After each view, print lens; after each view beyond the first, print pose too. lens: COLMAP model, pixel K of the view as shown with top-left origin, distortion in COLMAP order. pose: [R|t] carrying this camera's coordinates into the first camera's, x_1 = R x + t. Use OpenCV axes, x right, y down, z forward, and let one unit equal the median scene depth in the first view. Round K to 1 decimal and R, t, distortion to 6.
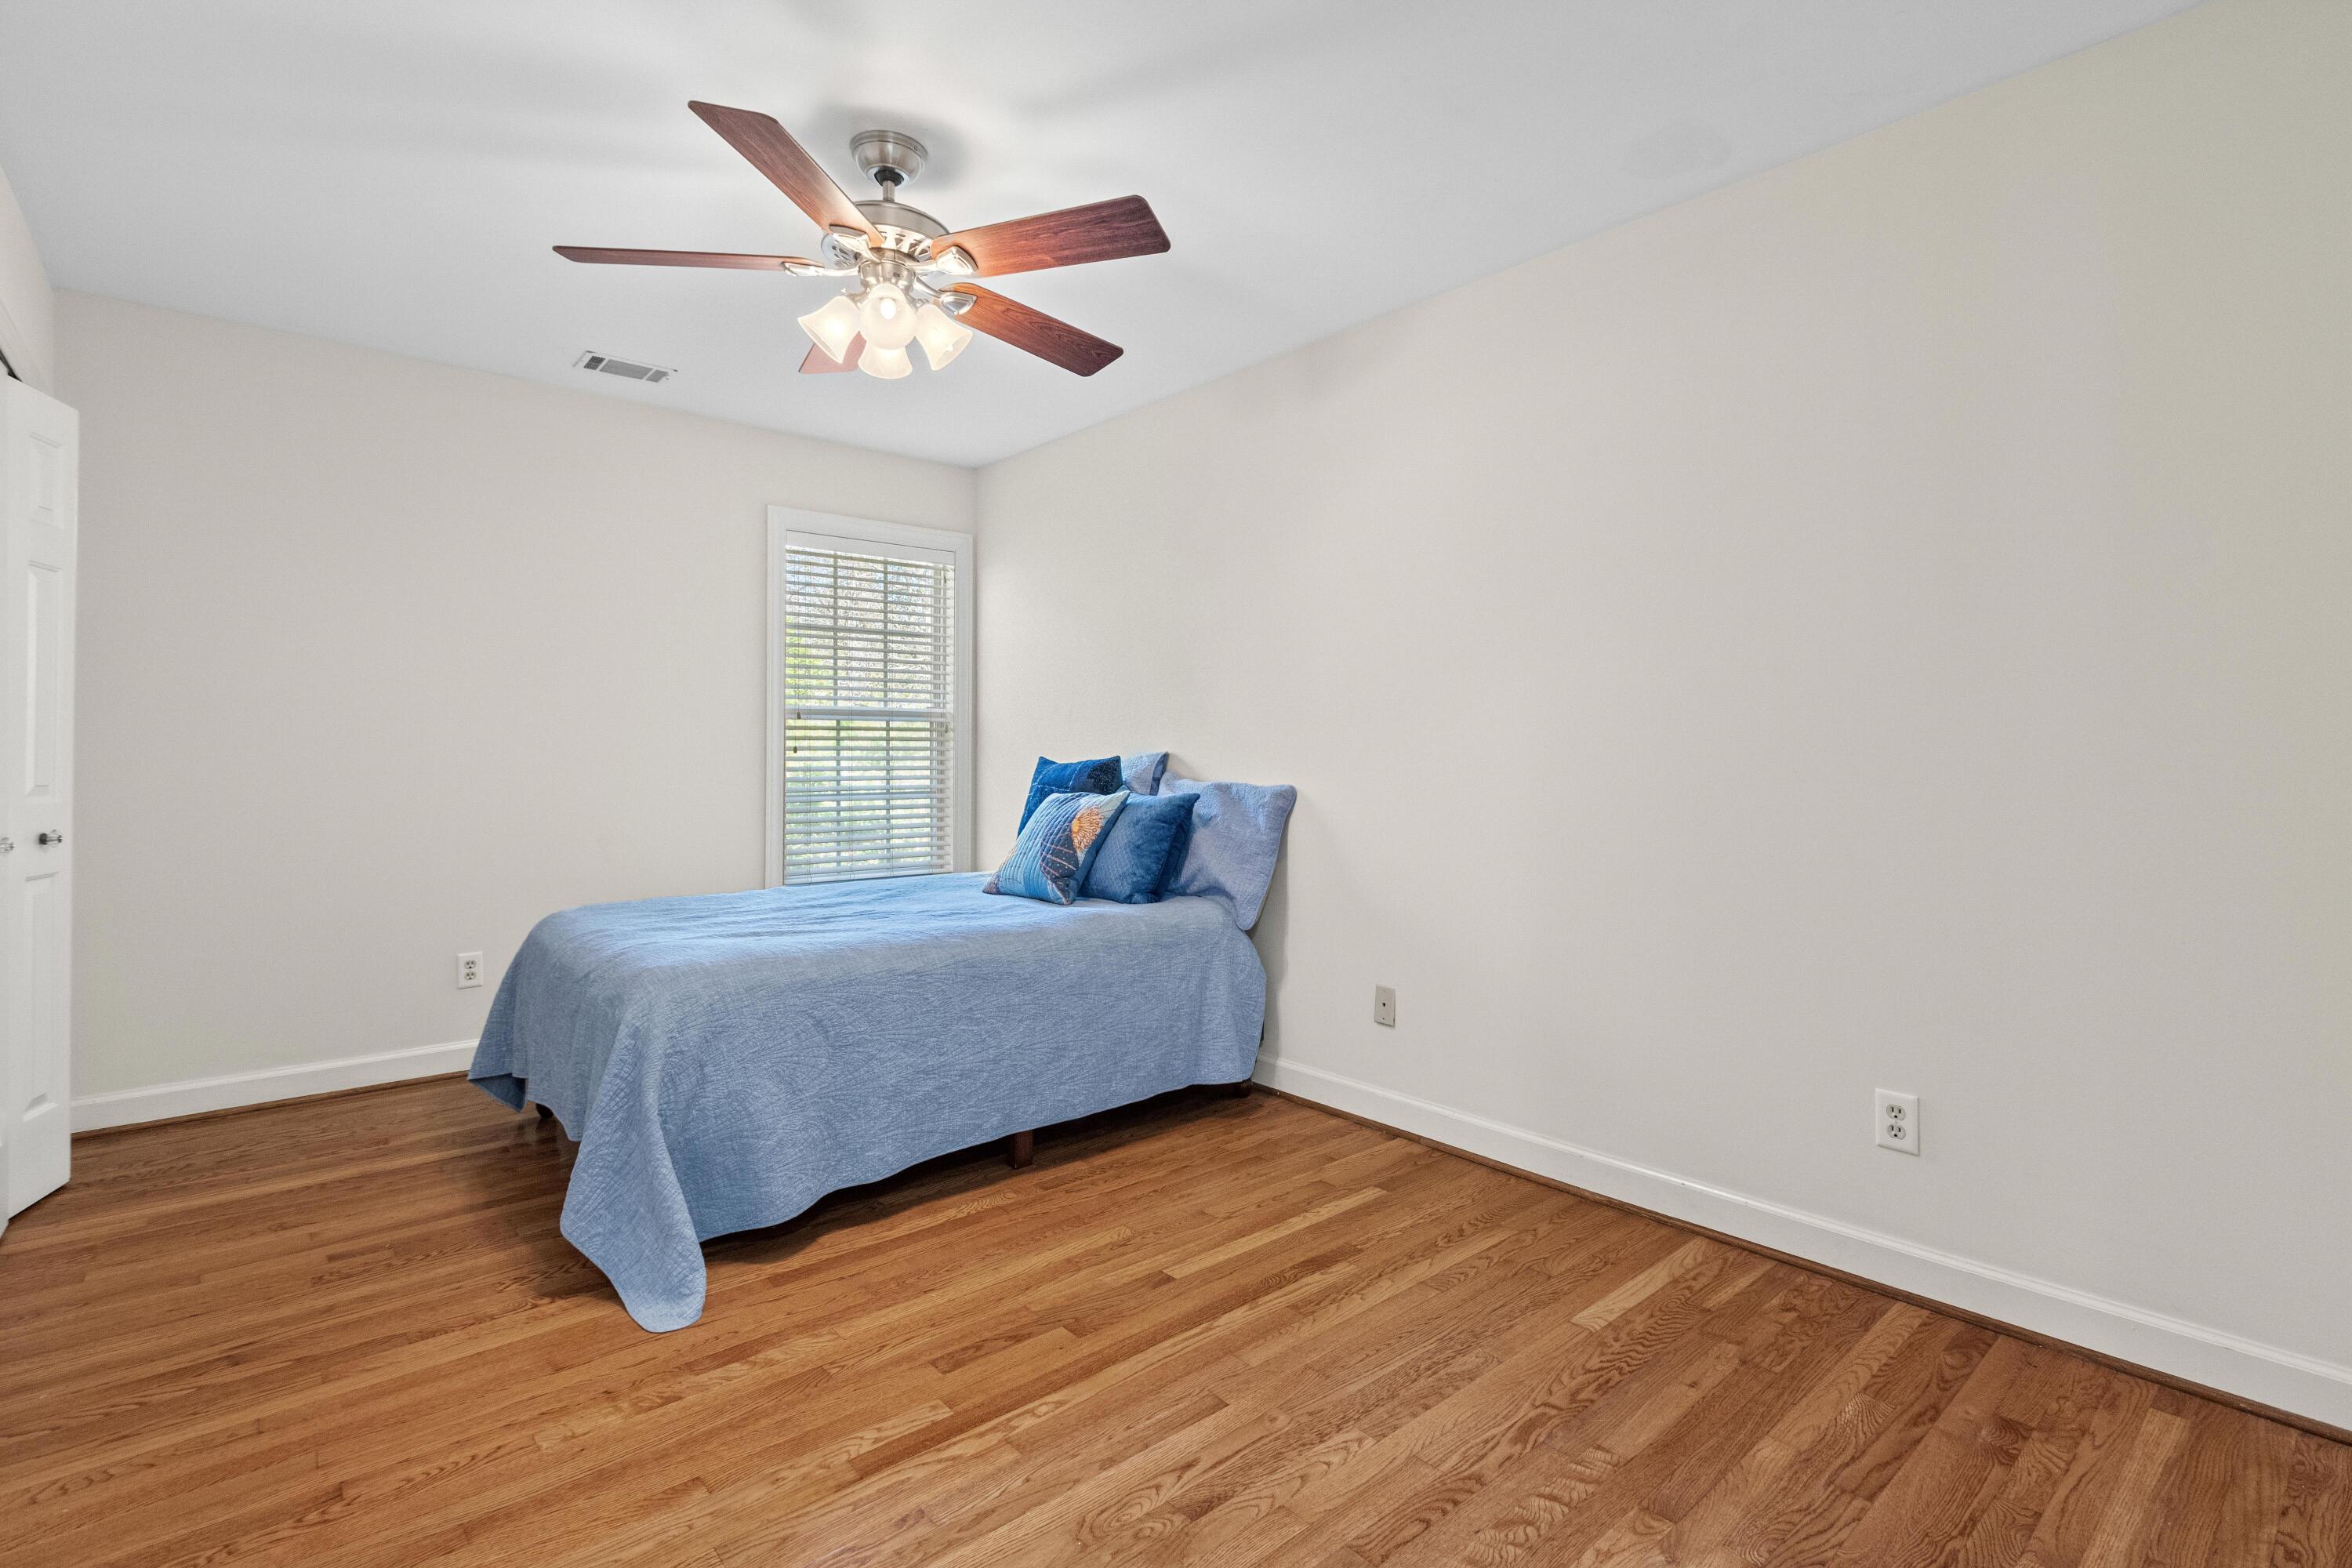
lens RADIAL K [[1135.5, 0, 1184.4], [0, 1135.5, 753.4], [0, 0, 1]] dist [0.000472, -0.000677]
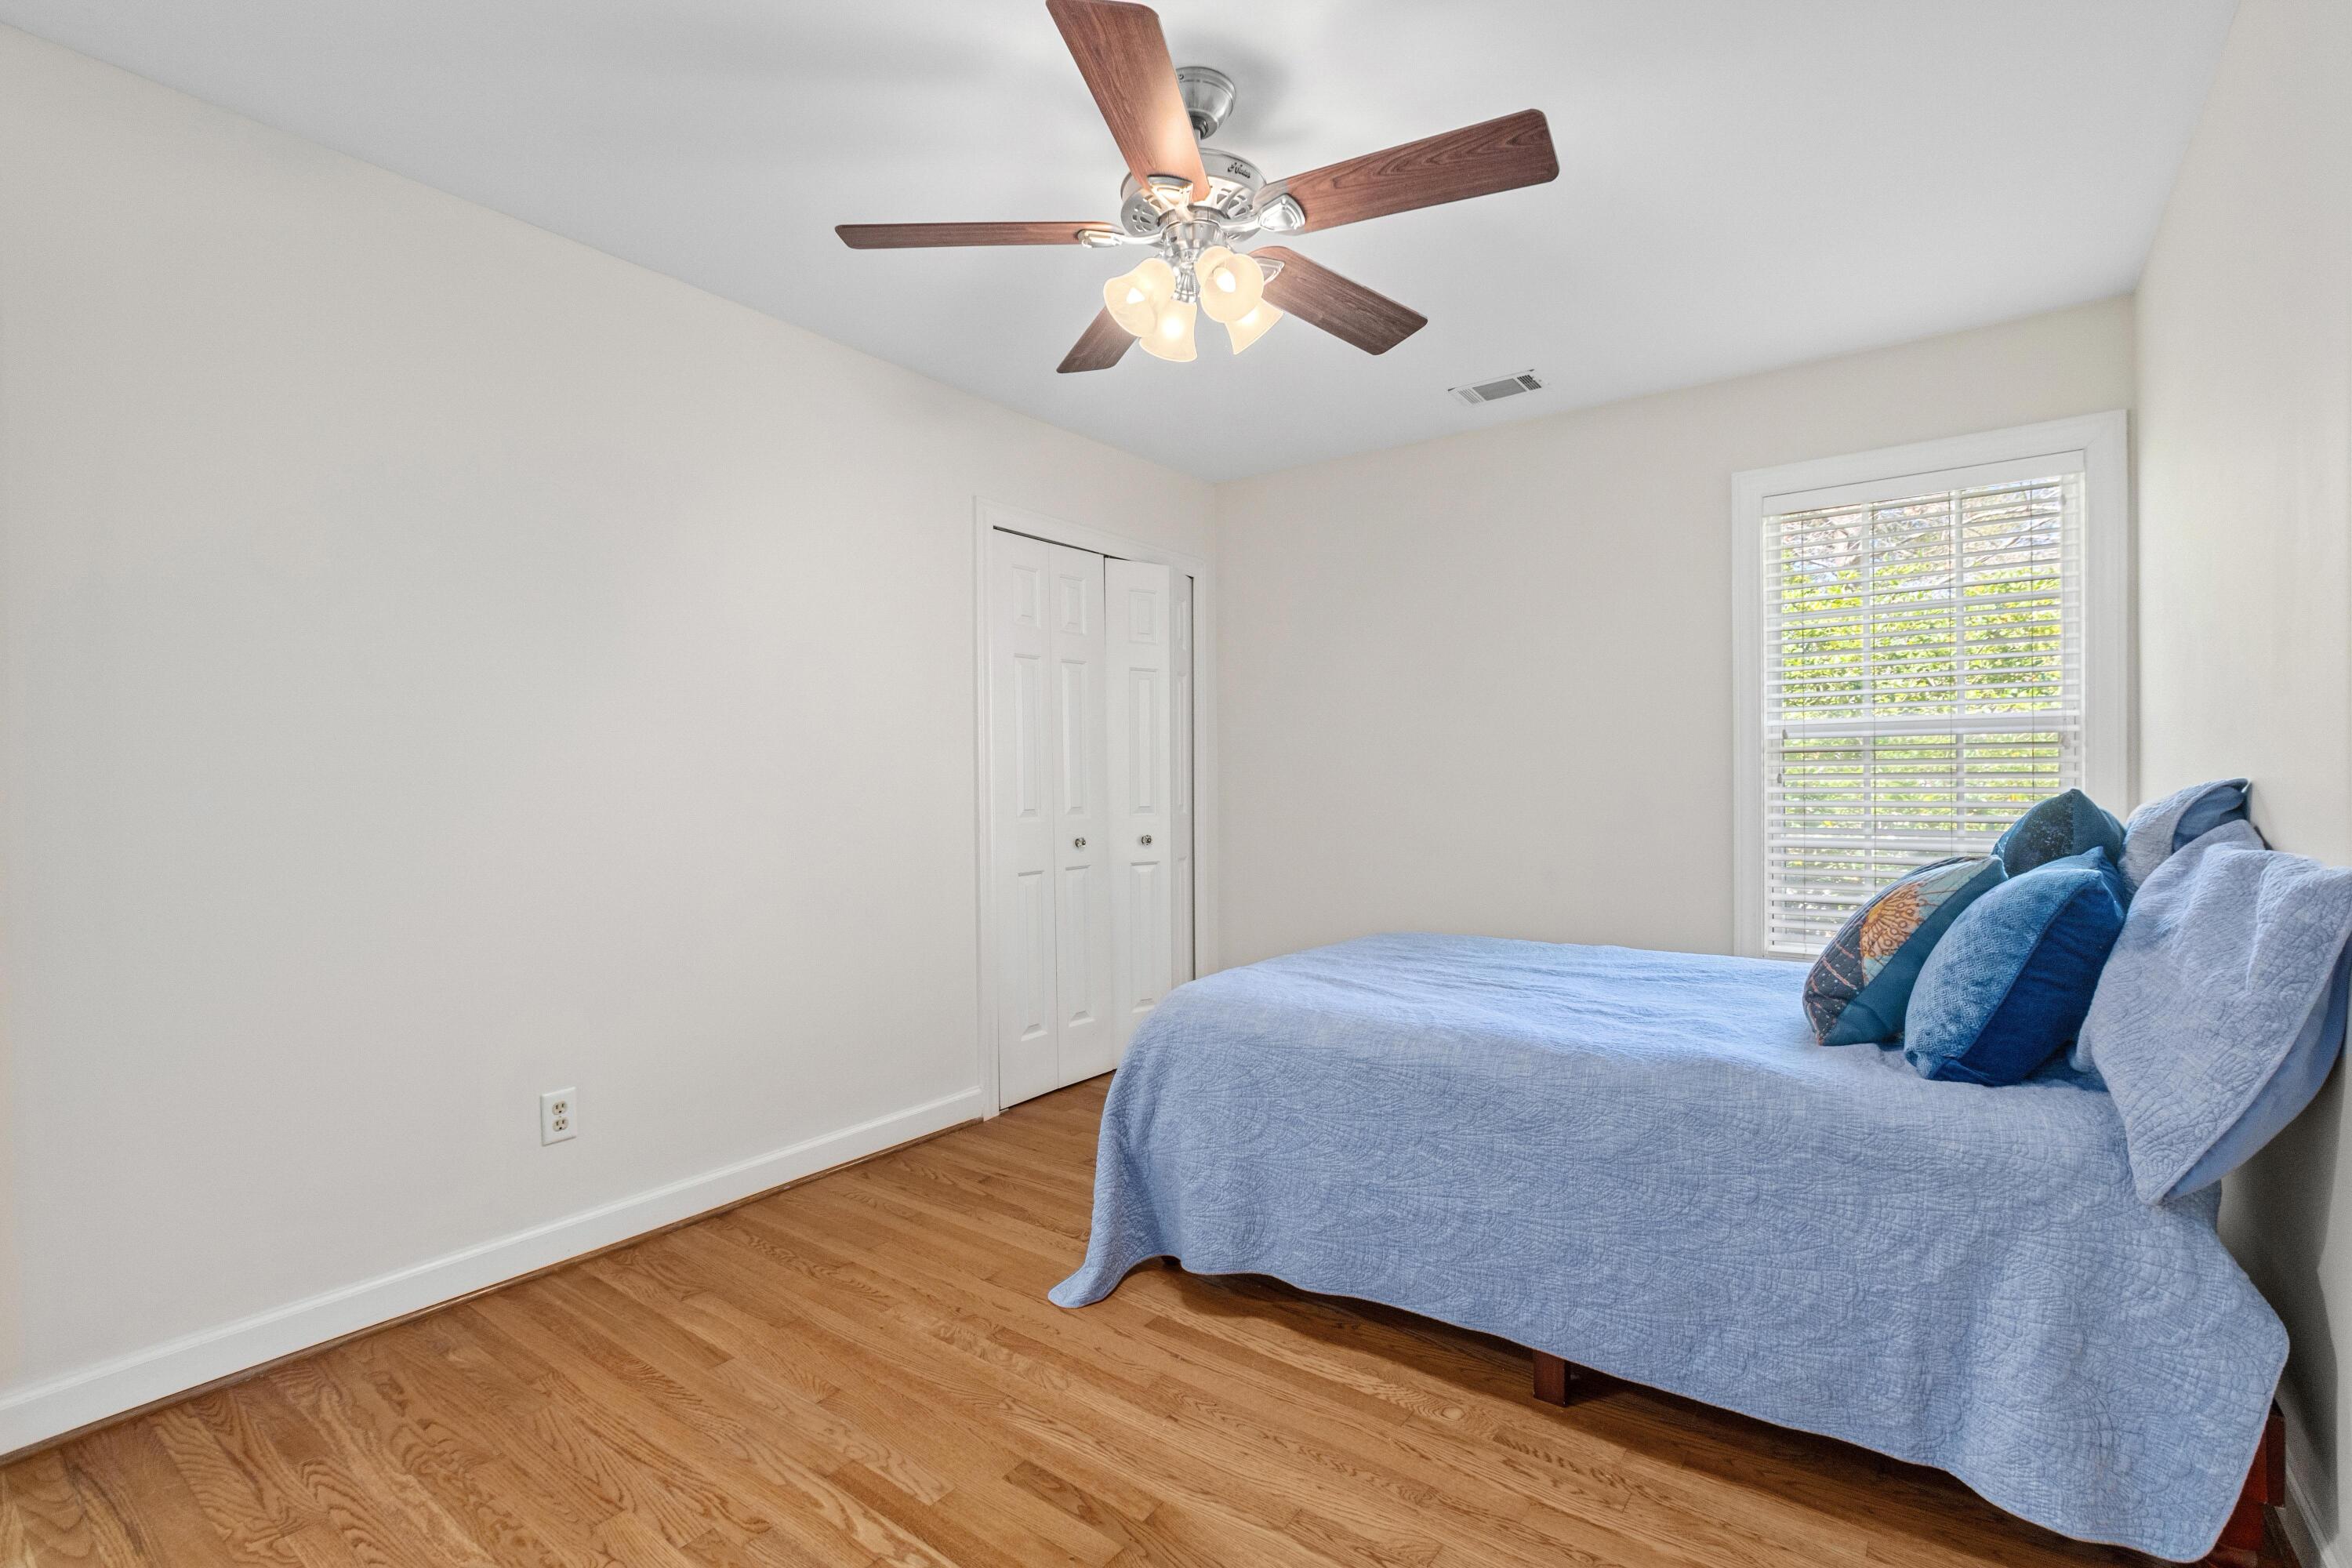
lens RADIAL K [[1078.2, 0, 1163.0], [0, 1078.2, 776.5], [0, 0, 1]] dist [-0.000444, -0.000505]
pose [[0.179209, -0.006909, -0.983787, 0.546737], [0.008141, 0.999952, -0.005539, -0.007011], [0.983777, -0.007016, 0.179257, 0.804374]]
